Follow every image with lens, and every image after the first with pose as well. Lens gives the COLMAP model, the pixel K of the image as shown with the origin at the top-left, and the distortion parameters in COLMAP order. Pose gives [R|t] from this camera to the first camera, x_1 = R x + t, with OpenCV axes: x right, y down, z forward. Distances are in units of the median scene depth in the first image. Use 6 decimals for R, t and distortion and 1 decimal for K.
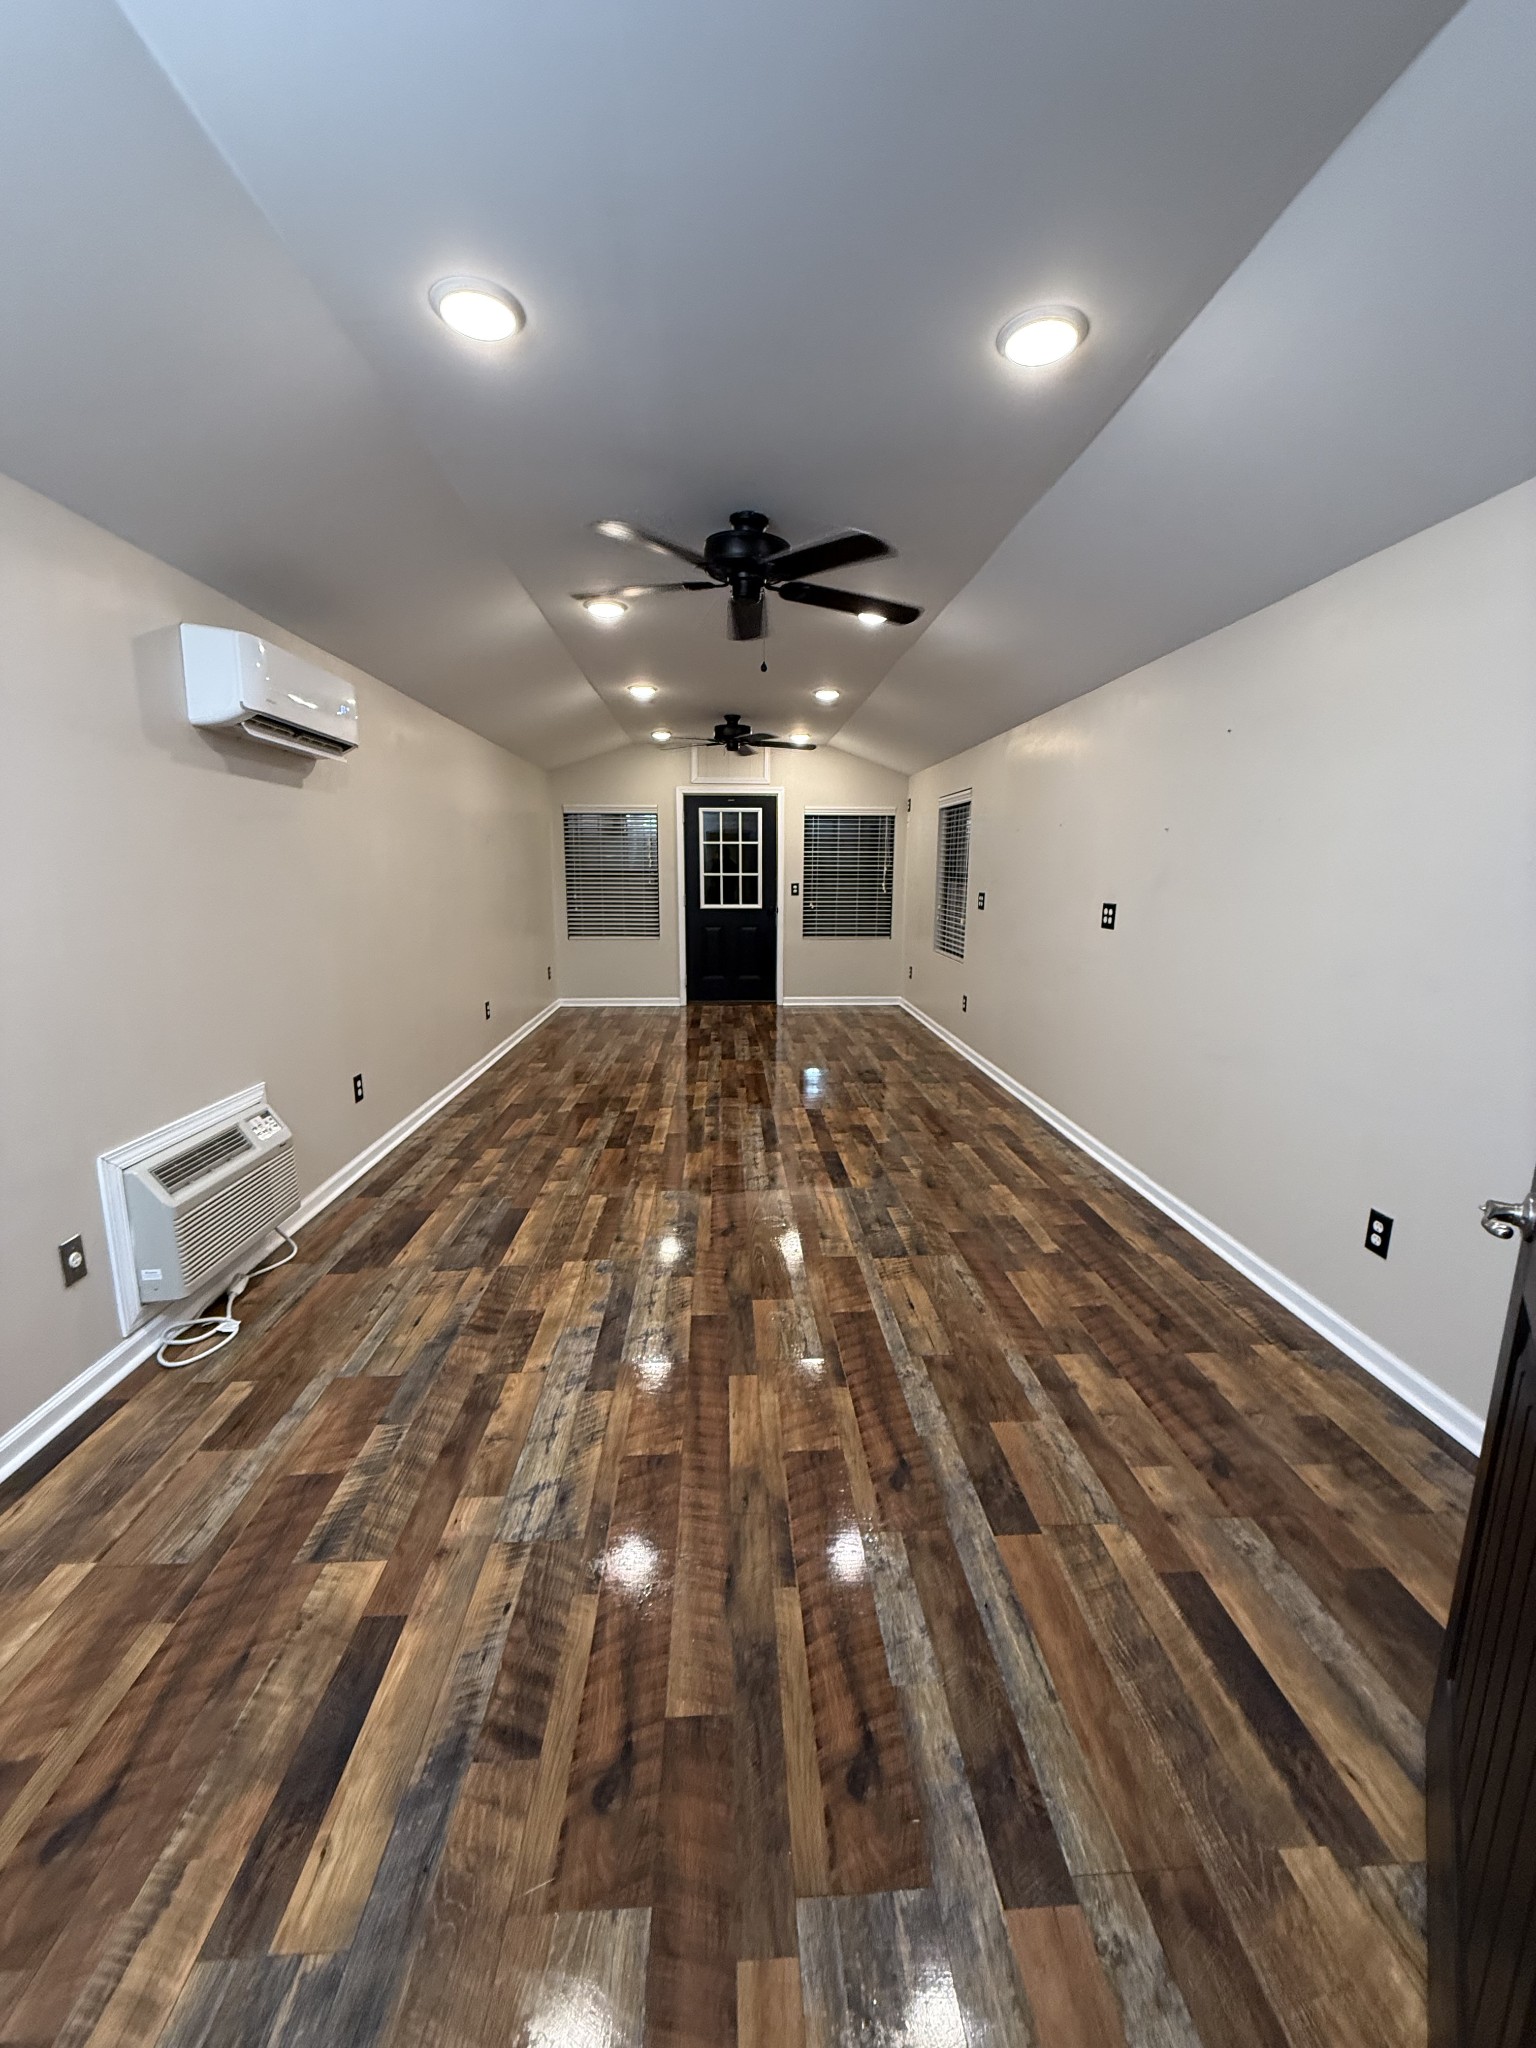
lens RADIAL K [[818.4, 0, 767.1], [0, 818.4, 1025.9], [0, 0, 1]] dist [-0.000097, -0.000007]
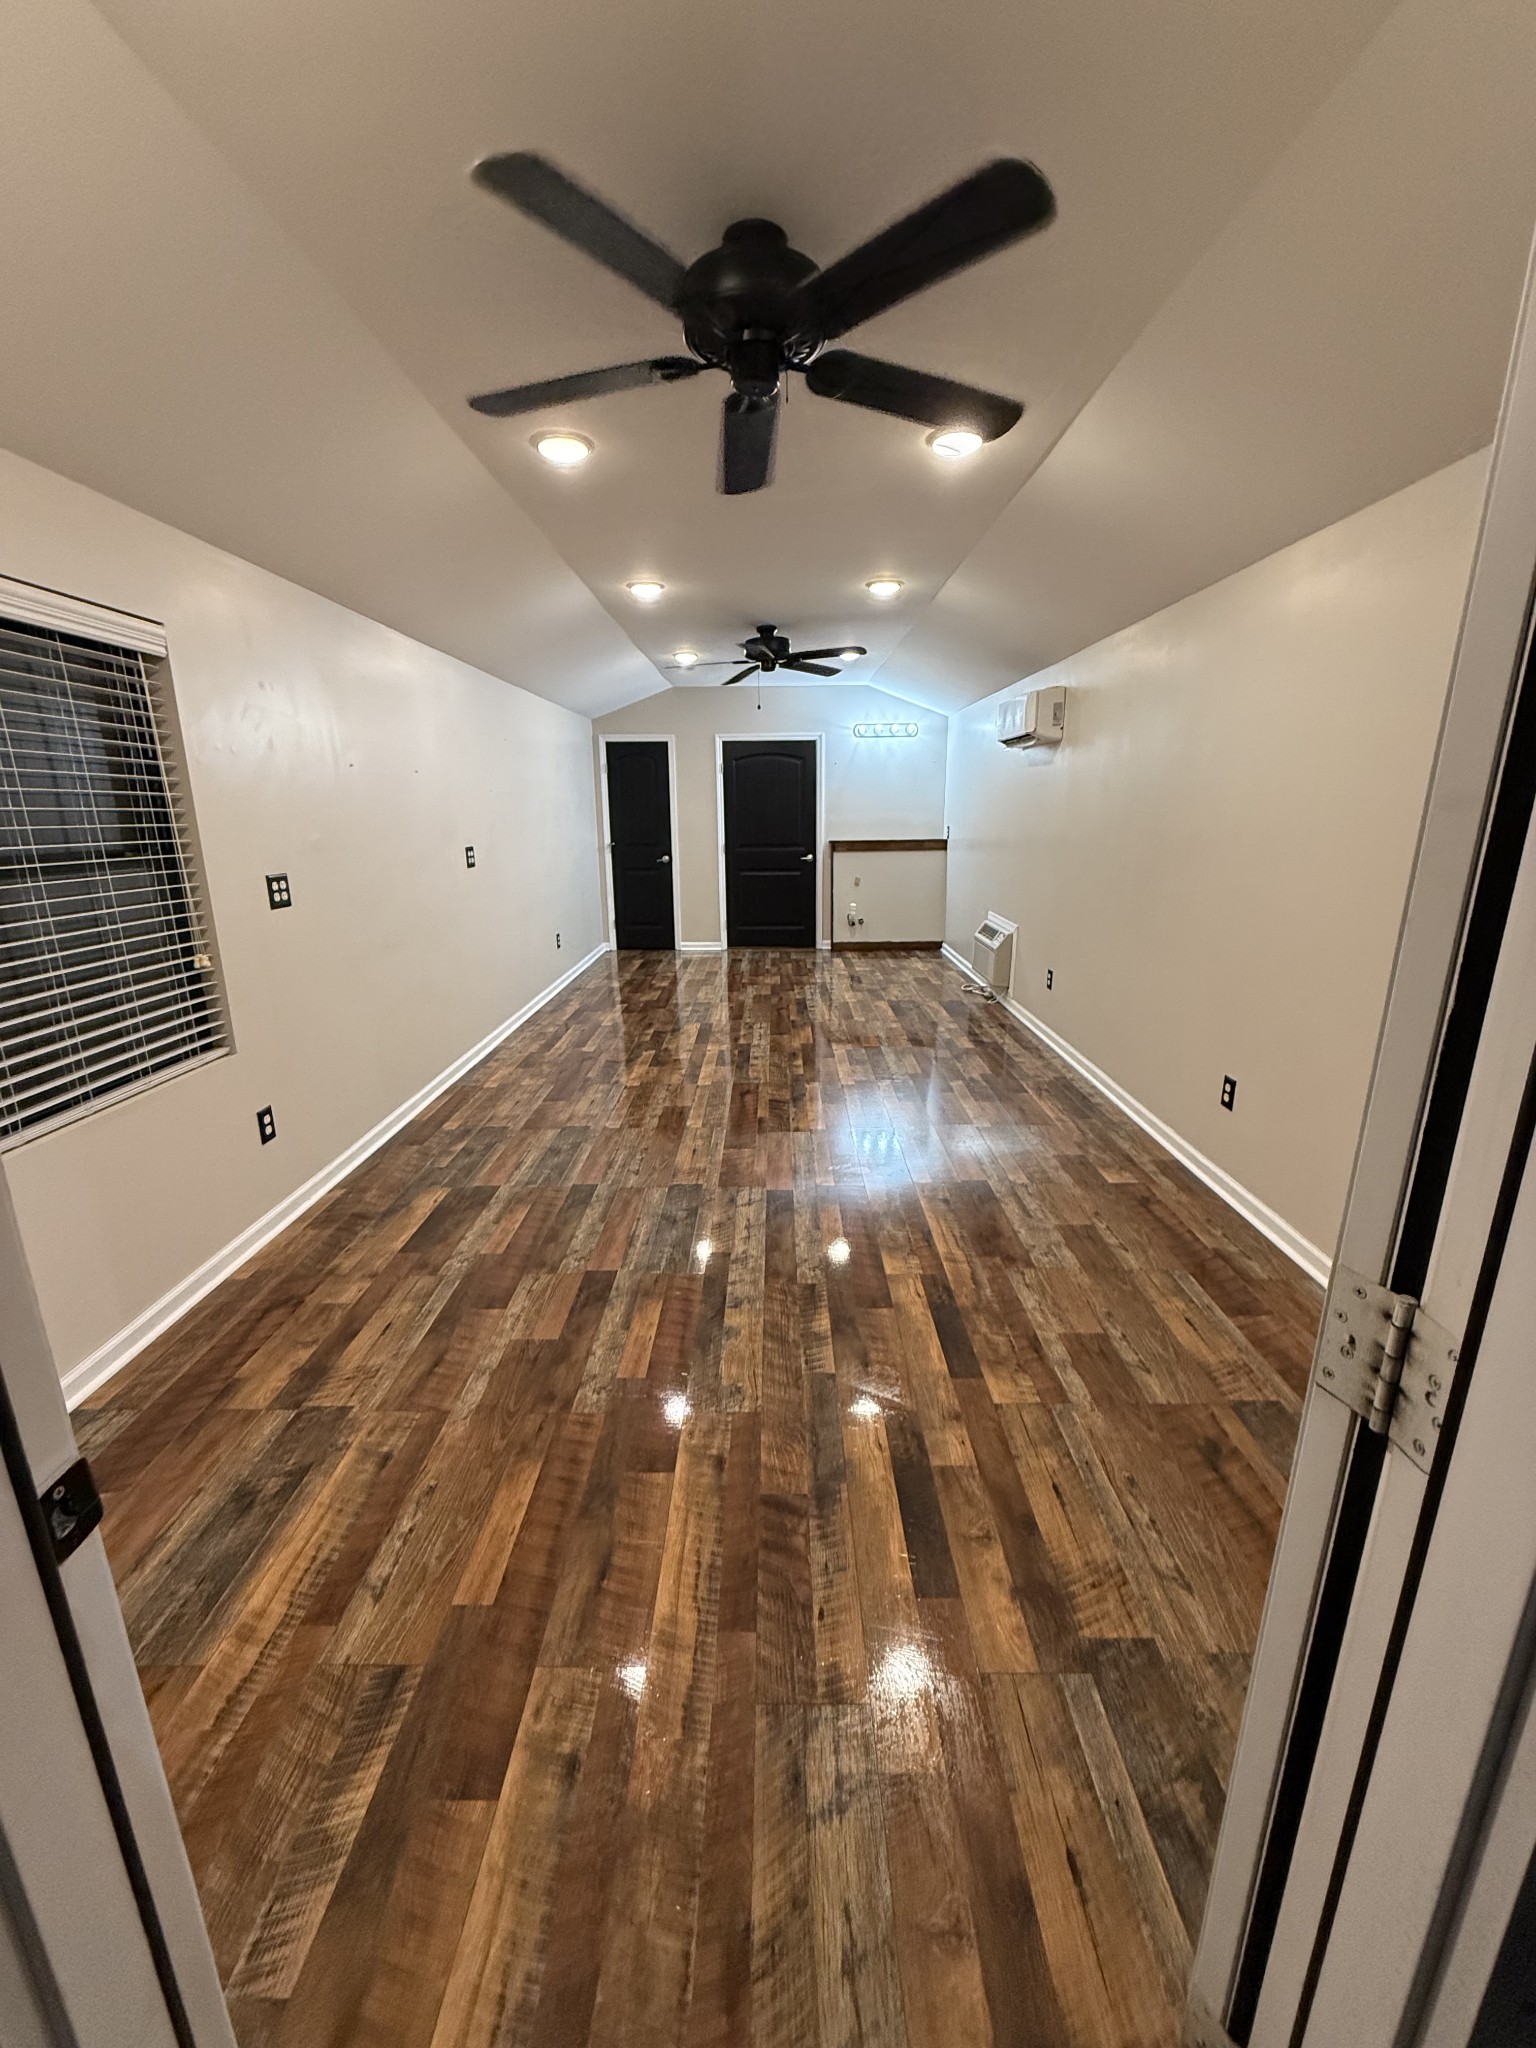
lens RADIAL K [[818.4, 0, 768.5], [0, 818.4, 1023.7], [0, 0, 1]] dist [-0.000097, -0.000007]
pose [[-0.998217, -0.012259, 0.058410, -0.097714], [0.014446, 0.899943, 0.435768, -0.403035], [-0.057908, 0.435835, -0.898162, 2.007330]]
